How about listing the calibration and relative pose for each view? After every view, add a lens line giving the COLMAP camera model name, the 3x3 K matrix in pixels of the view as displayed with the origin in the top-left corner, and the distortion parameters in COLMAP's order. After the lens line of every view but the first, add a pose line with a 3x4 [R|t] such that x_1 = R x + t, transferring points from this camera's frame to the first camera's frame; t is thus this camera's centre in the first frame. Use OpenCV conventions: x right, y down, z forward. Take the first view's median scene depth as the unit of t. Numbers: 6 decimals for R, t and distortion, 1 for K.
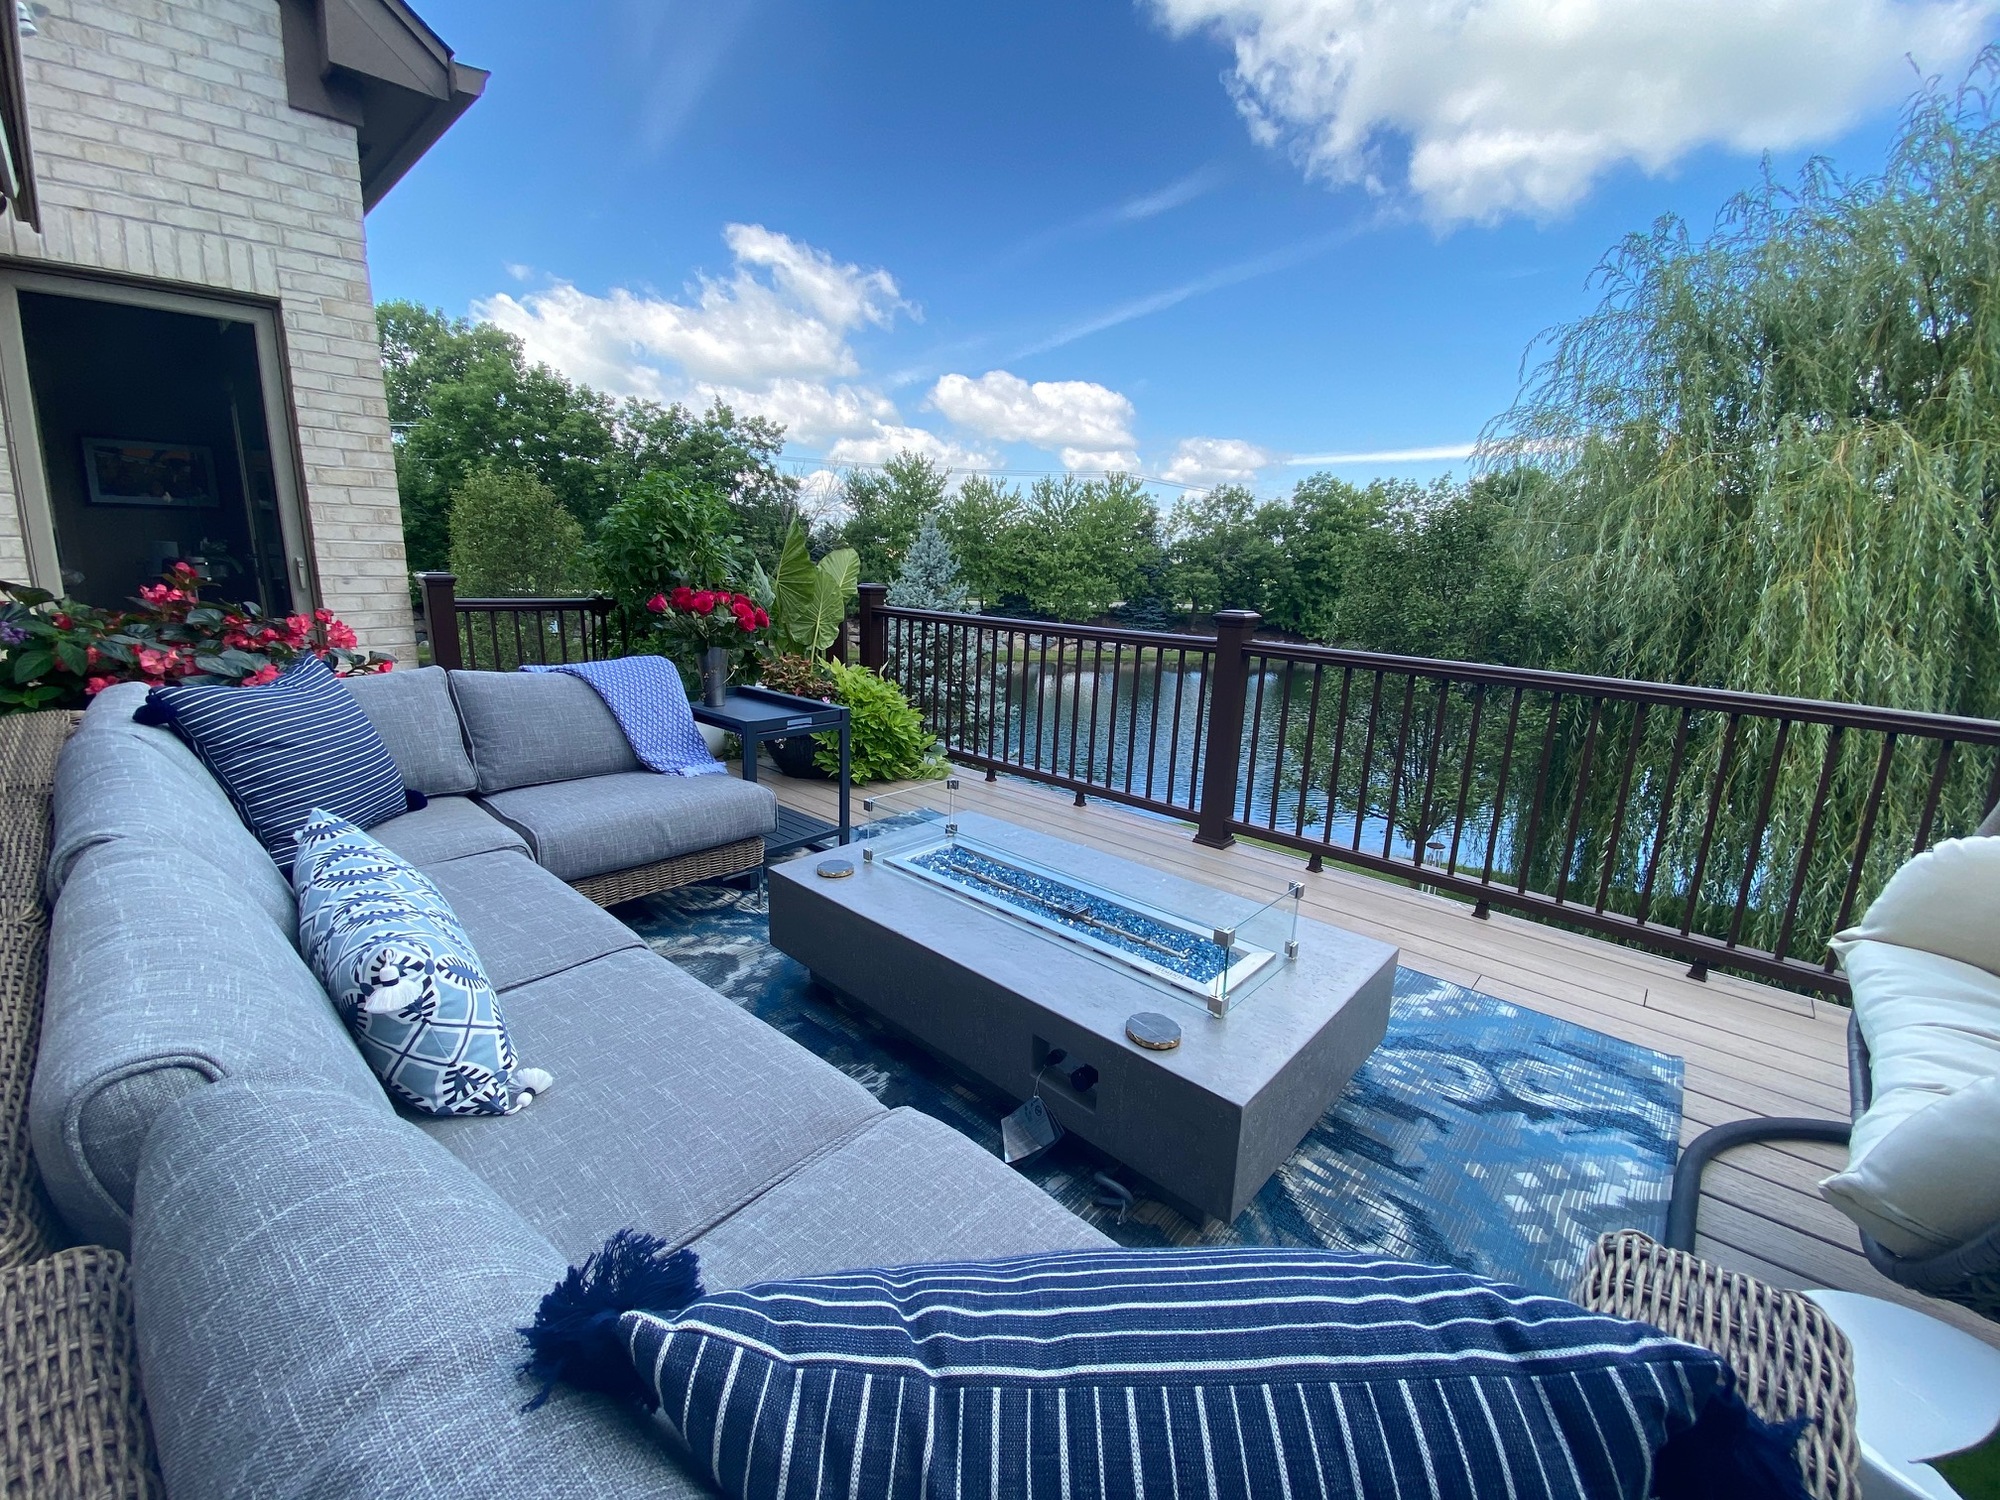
lens RADIAL K [[808.8, 0, 1001.6], [0, 808.8, 748.5], [0, 0, 1]] dist [0.008786, -0.014177]
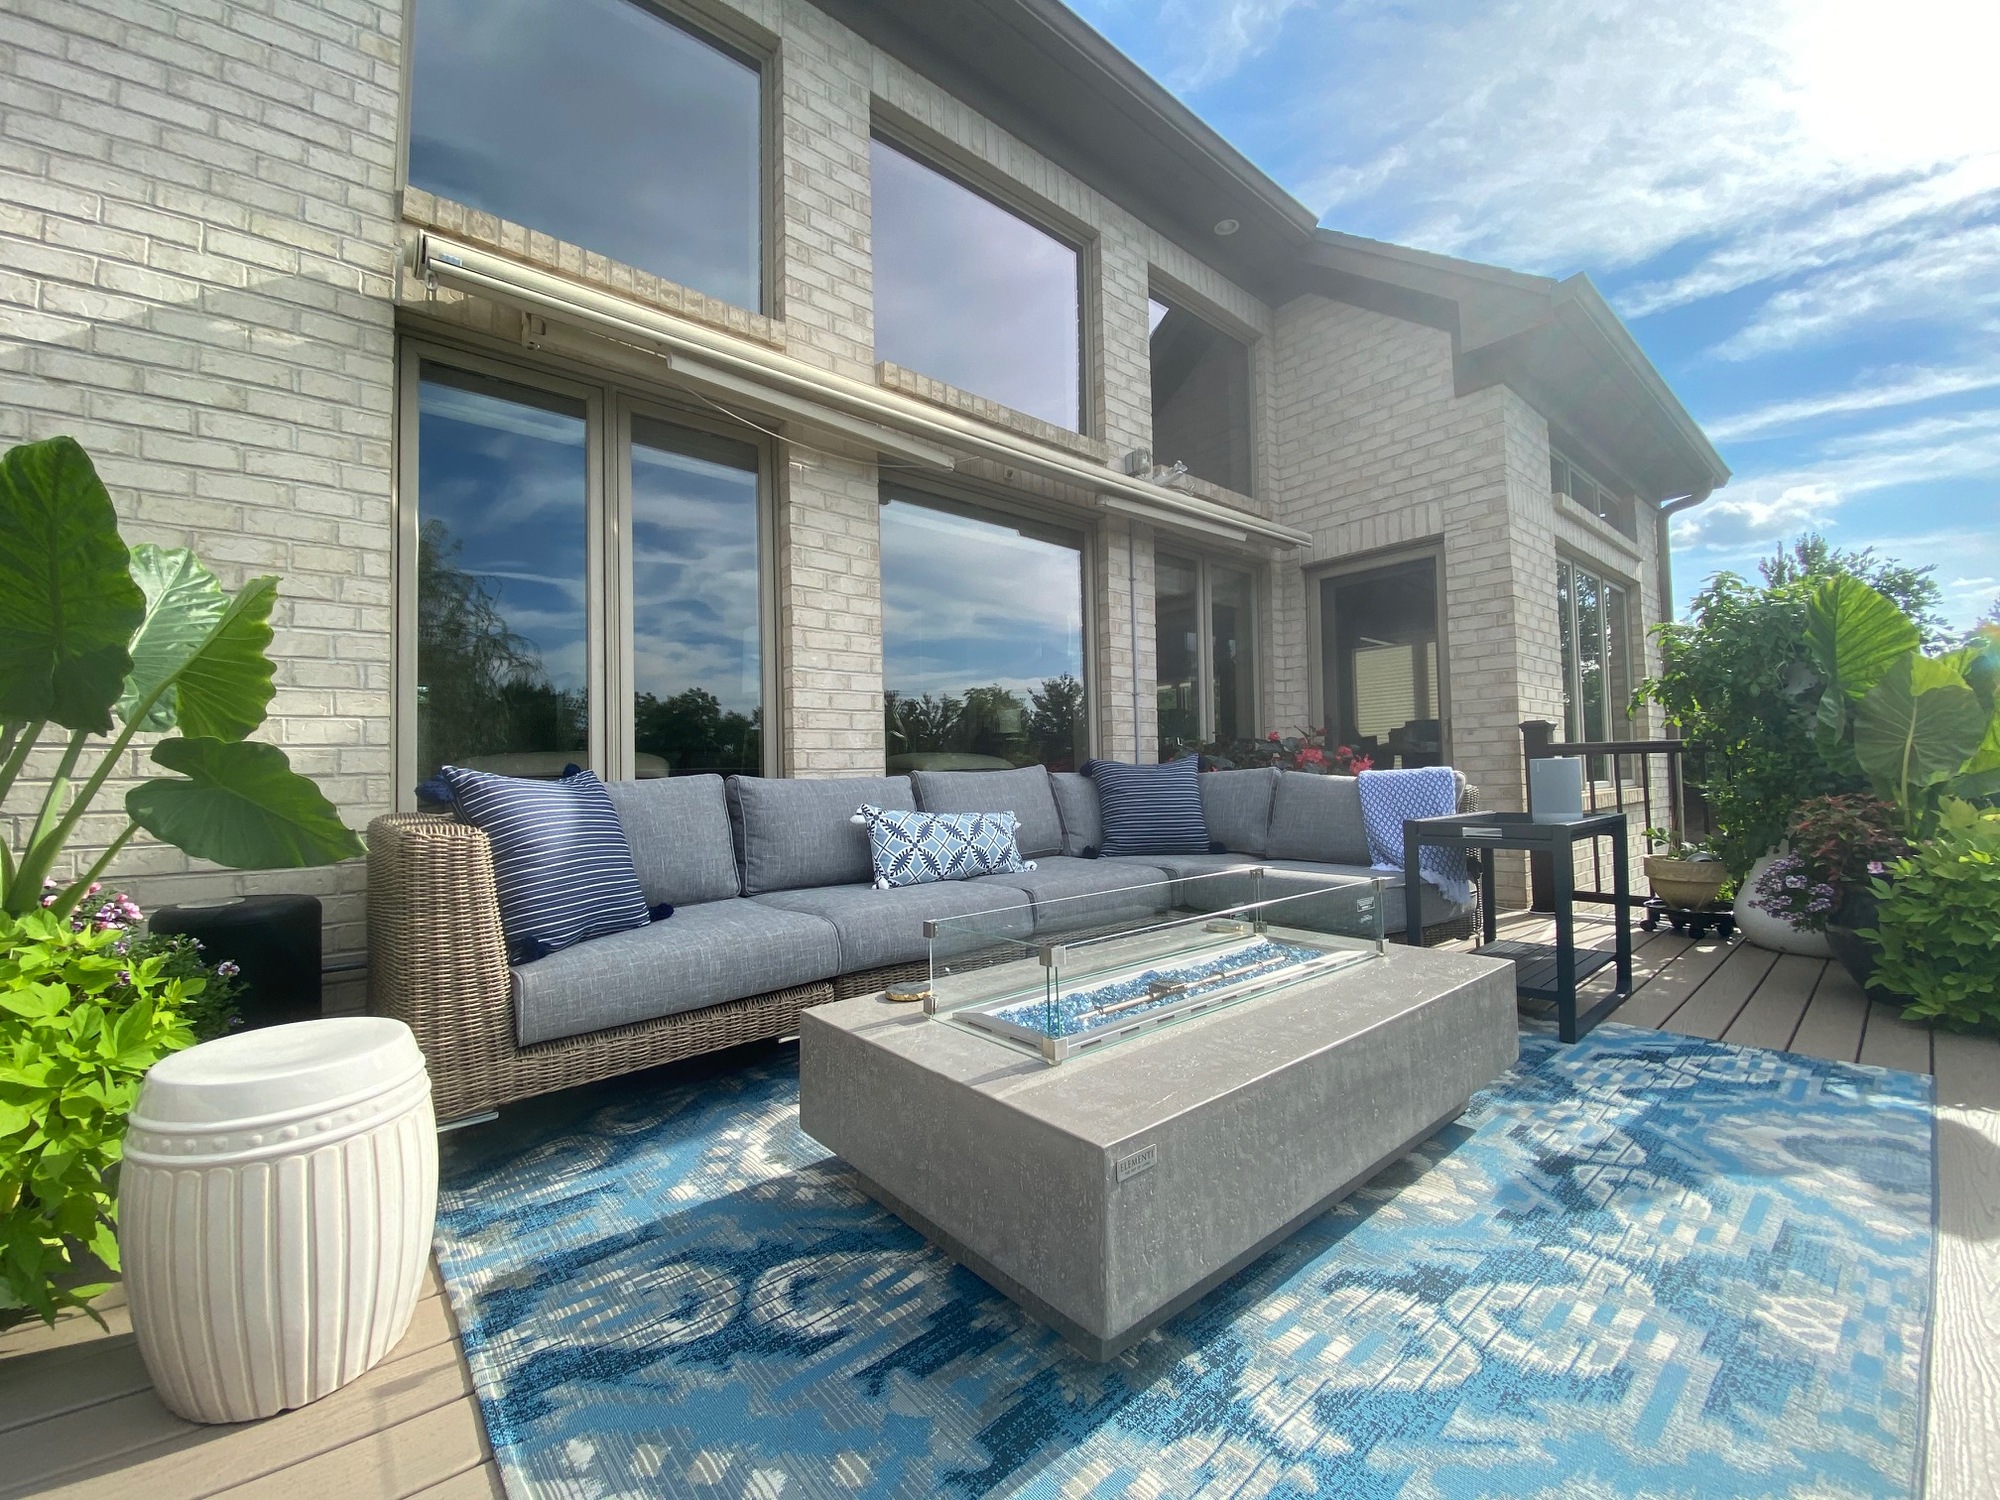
lens RADIAL K [[808.8, 0, 985.9], [0, 808.8, 754.6], [0, 0, 1]] dist [0.008786, -0.014177]
pose [[-0.152917, -0.066603, -0.985992, 0.475986], [-0.202082, 0.978751, -0.034774, 0.017364], [0.967357, 0.193934, -0.163127, 0.449679]]
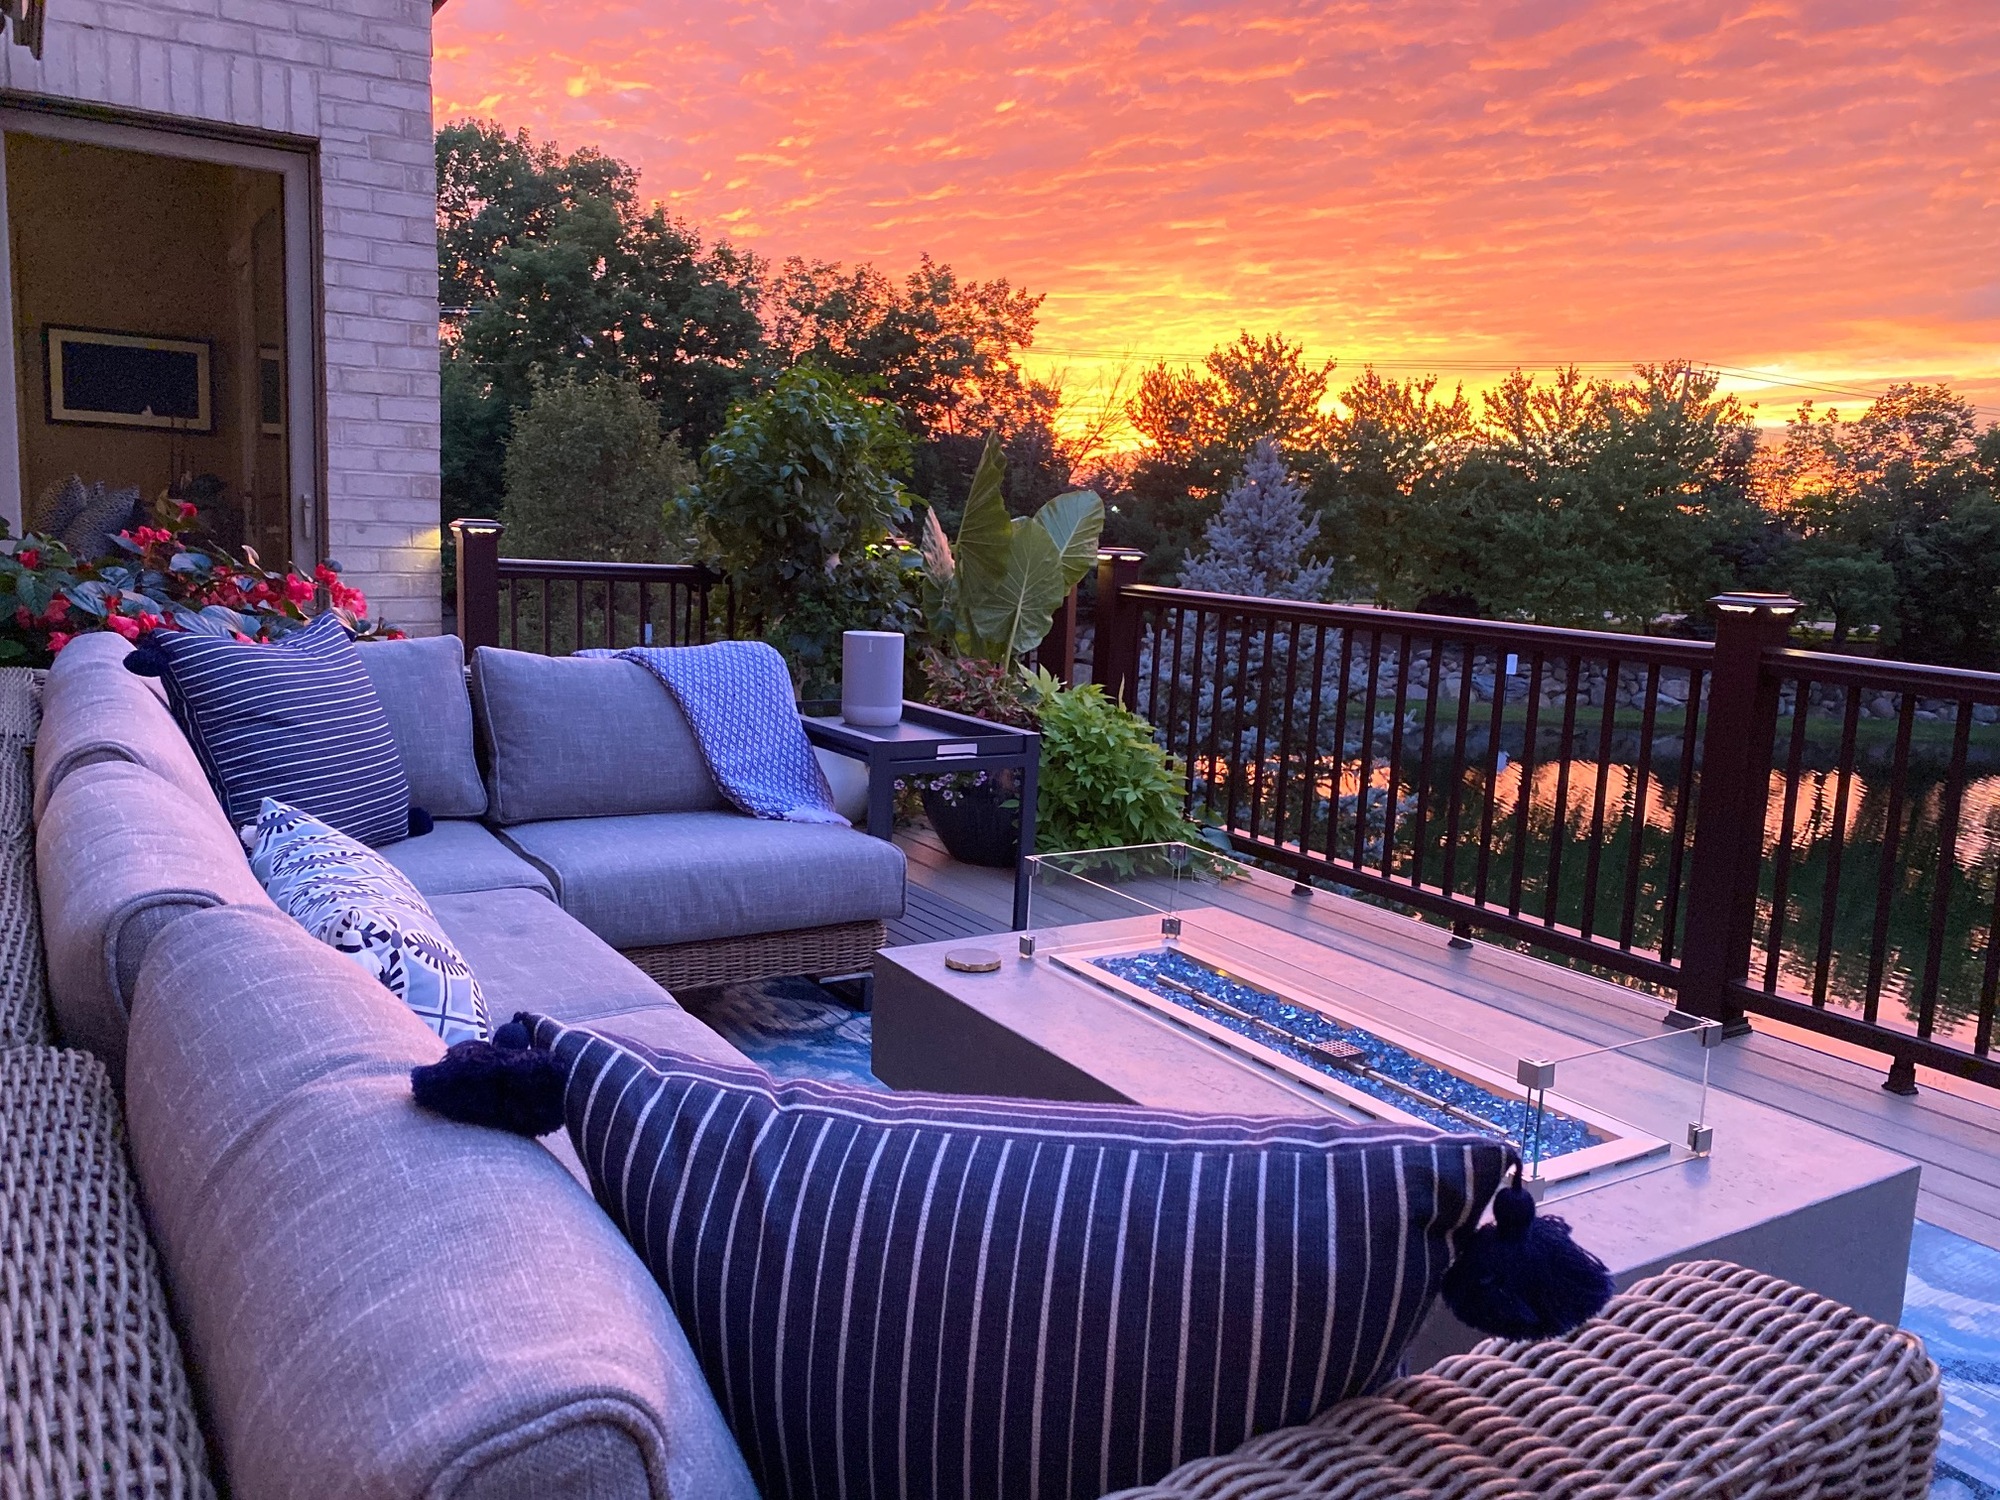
lens RADIAL K [[1522.7, 0, 998.4], [0, 1522.7, 739.8], [0, 0, 1]] dist [0.050664, -0.055761]
pose [[0.962181, 0.044148, -0.268811, 0.069344], [-0.068874, 0.994146, -0.083253, 0.039832], [0.263561, 0.098619, 0.959588, -0.089528]]
